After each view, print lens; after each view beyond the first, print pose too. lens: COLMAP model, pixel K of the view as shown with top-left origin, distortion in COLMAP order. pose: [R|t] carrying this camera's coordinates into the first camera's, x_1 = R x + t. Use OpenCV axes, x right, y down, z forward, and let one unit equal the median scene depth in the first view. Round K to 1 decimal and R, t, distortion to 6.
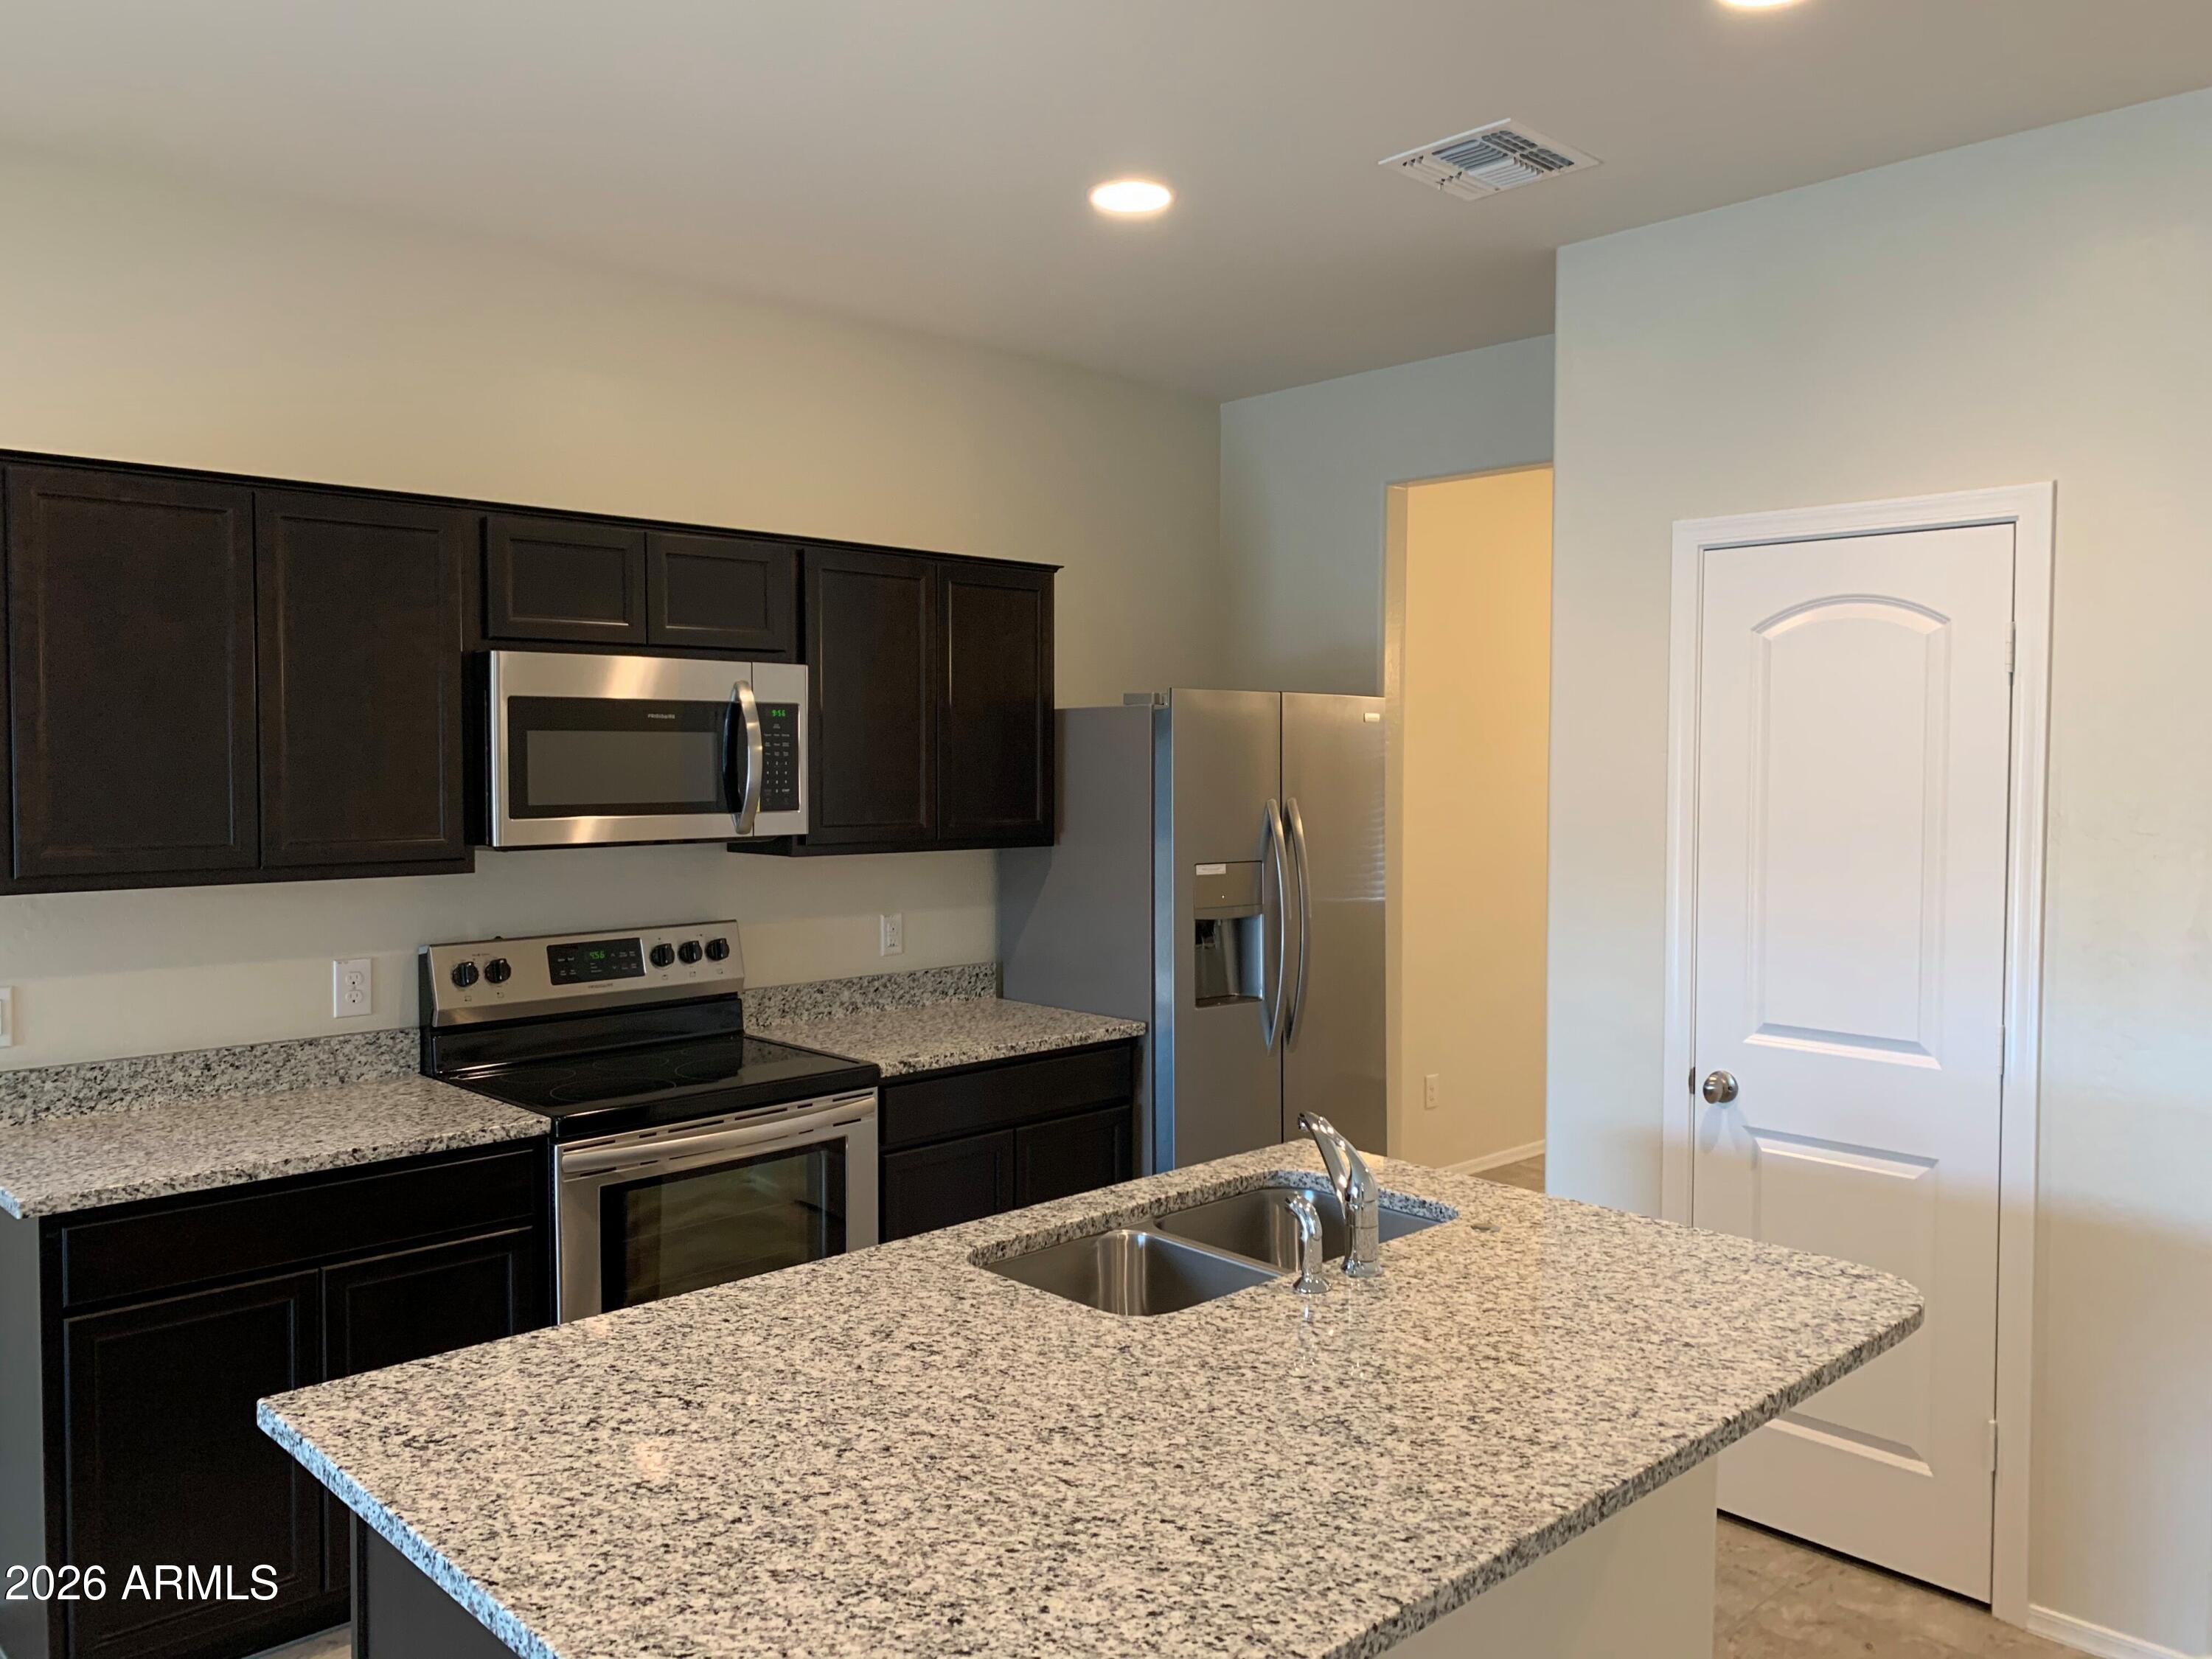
lens RADIAL K [[1679.5, 0, 1115.8], [0, 1679.5, 827.3], [0, 0, 1]] dist [0.015737, -0.014697]
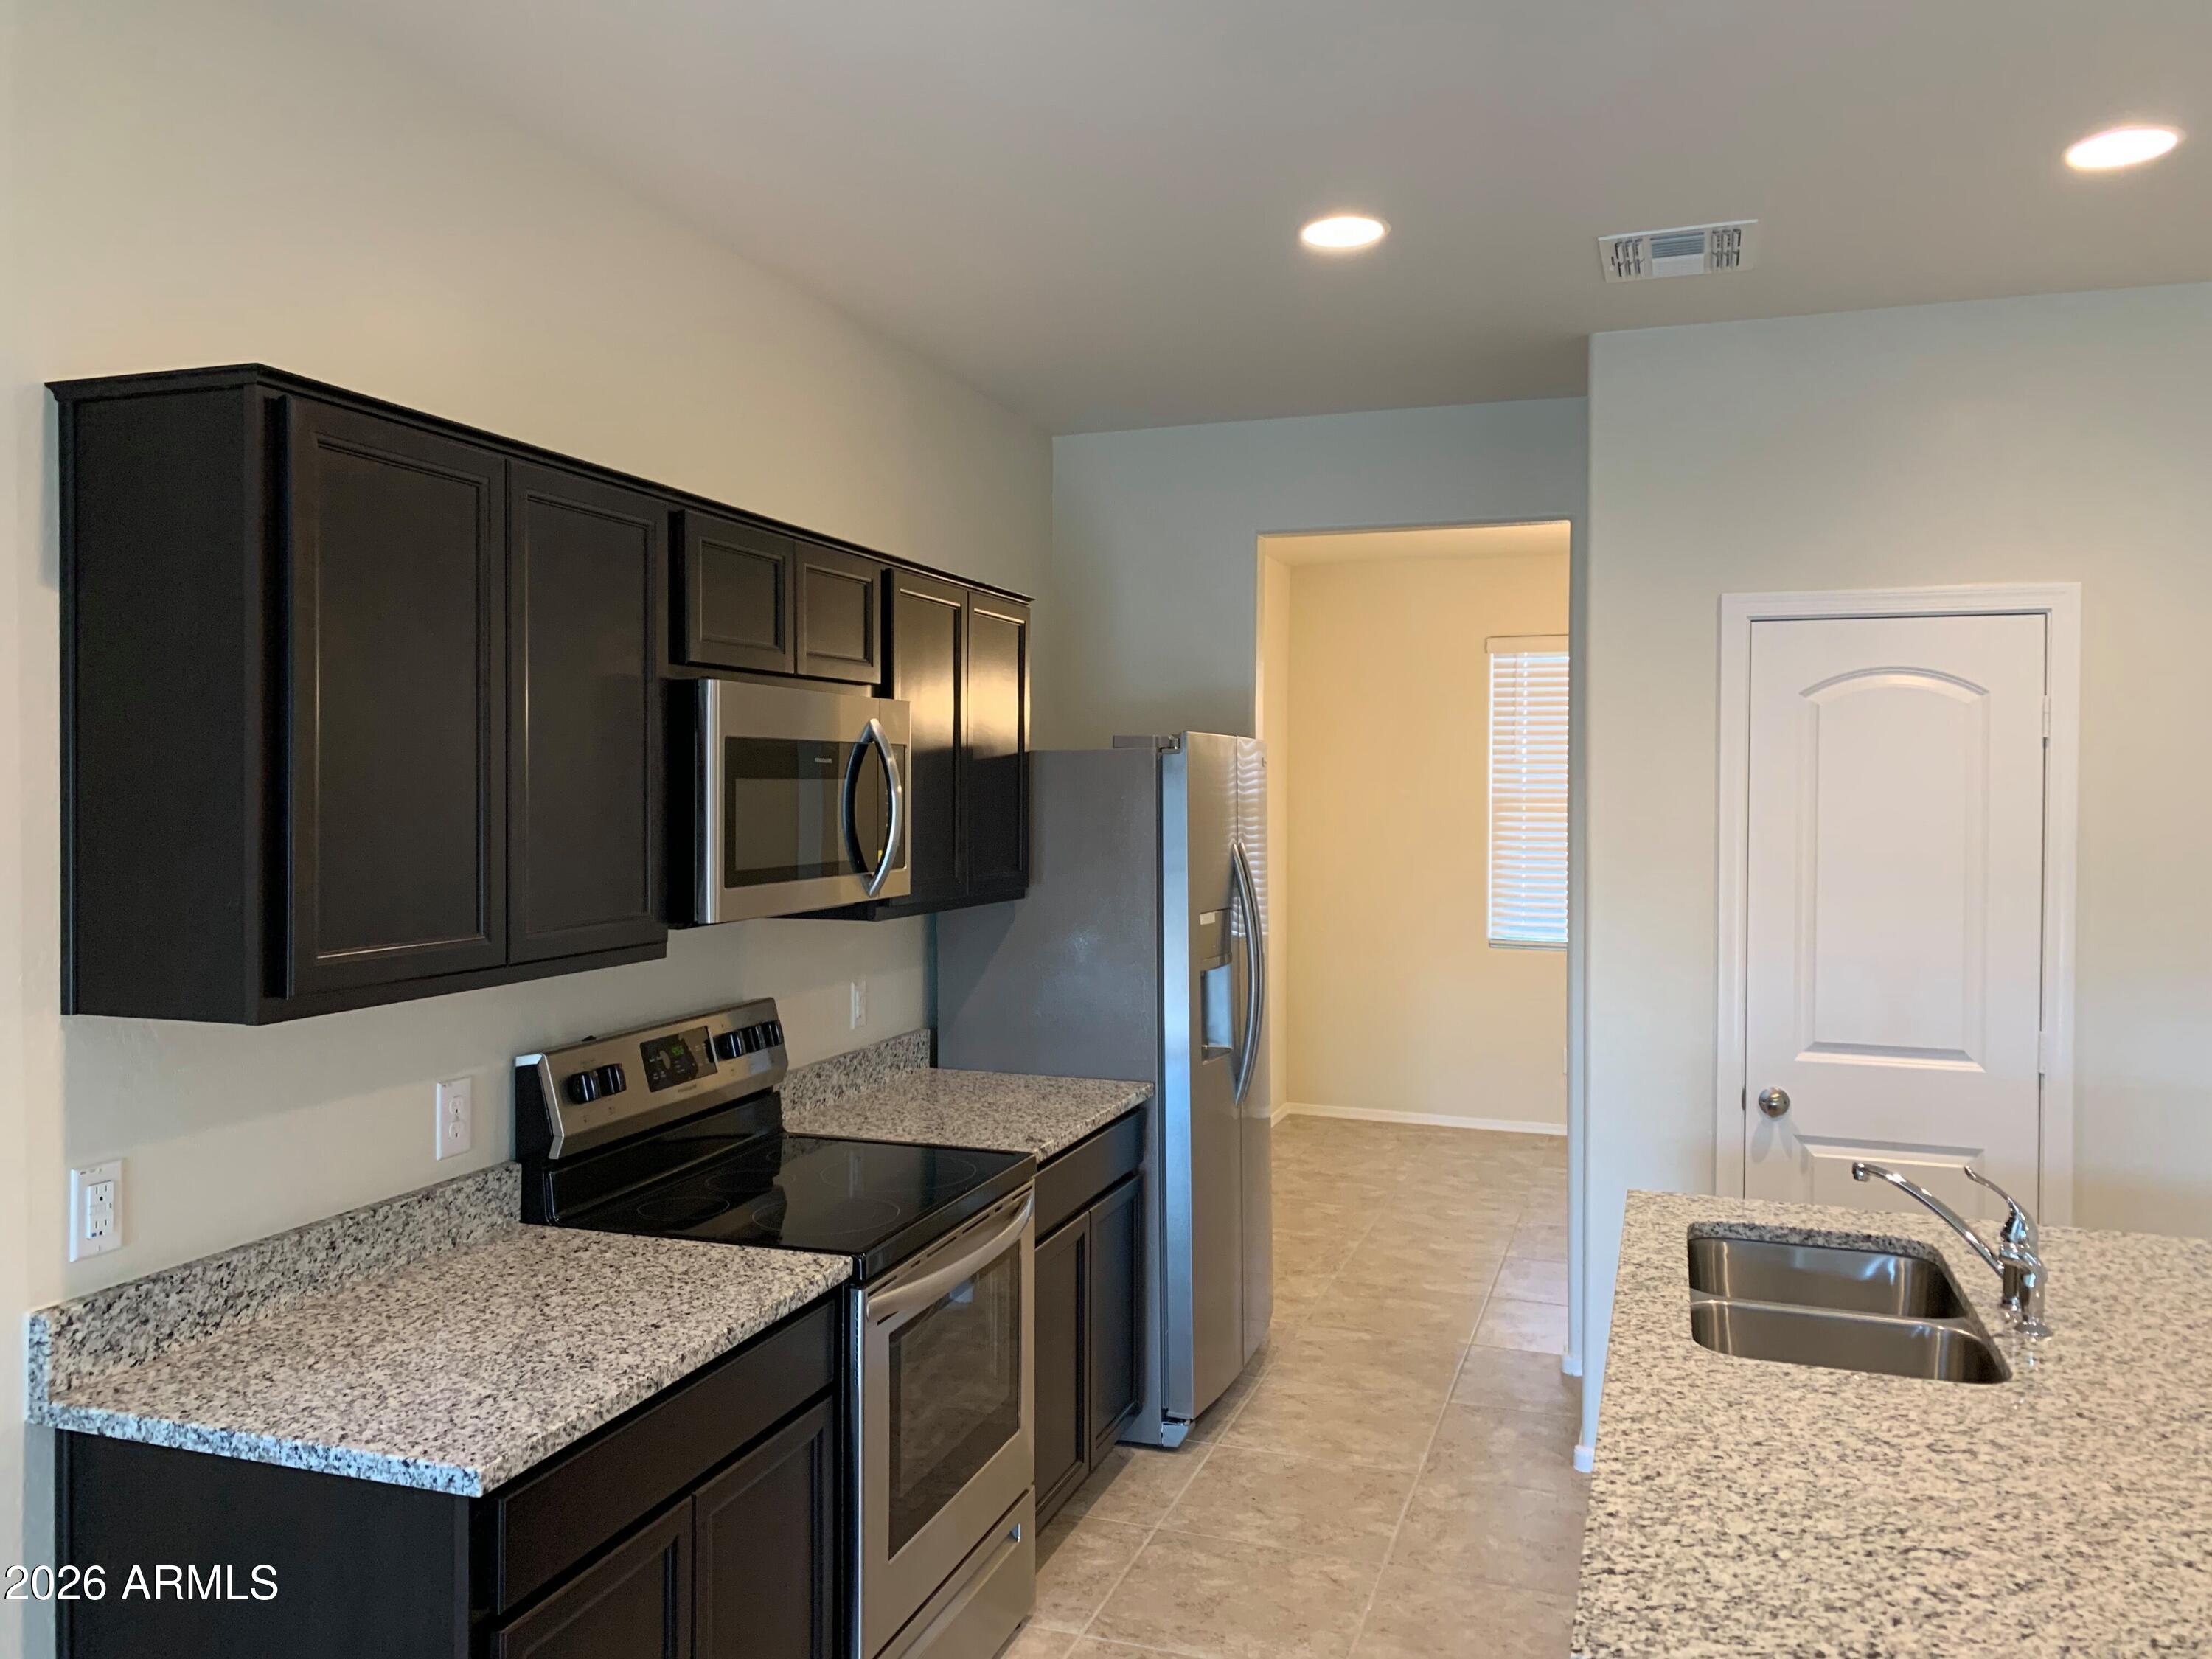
lens RADIAL K [[1679.5, 0, 1103.8], [0, 1679.5, 818.9], [0, 0, 1]] dist [0.015737, -0.014697]
pose [[0.895758, -0.006378, 0.444497, -0.582656], [0.016165, 0.999703, -0.018233, -0.022022], [-0.444248, 0.023518, 0.895595, 0.212988]]
